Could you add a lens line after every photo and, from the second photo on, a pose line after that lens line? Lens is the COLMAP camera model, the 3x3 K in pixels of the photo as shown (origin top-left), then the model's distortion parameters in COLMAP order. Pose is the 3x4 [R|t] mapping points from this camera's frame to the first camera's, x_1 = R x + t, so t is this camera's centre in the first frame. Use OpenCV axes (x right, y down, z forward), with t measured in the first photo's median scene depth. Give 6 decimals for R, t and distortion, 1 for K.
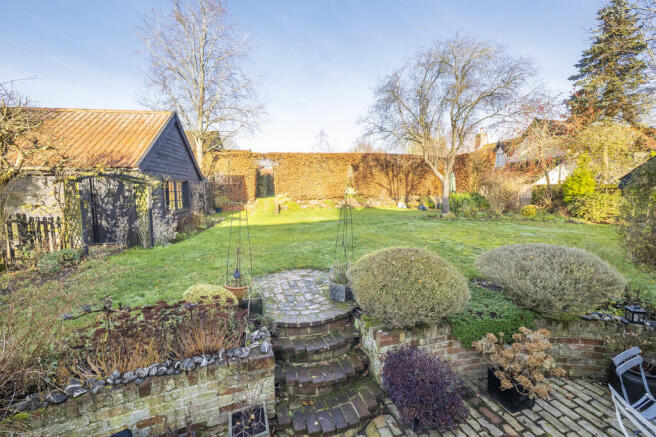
lens RADIAL K [[270.0, 0, 328.4], [0, 270.0, 215.8], [0, 0, 1]] dist [-0.002718, -0.000461]
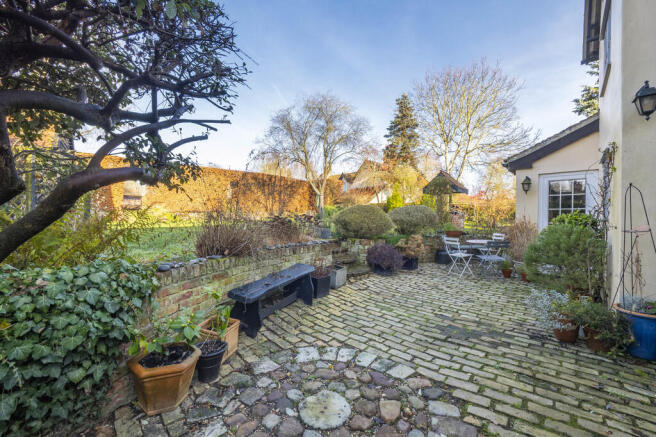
lens RADIAL K [[270.0, 0, 327.2], [0, 270.0, 219.7], [0, 0, 1]] dist [-0.002718, -0.000461]
pose [[0.851140, 0.006016, 0.524904, -0.214614], [0.039500, 0.996365, -0.075469, 0.081218], [-0.523450, 0.084968, 0.847809, -0.116312]]
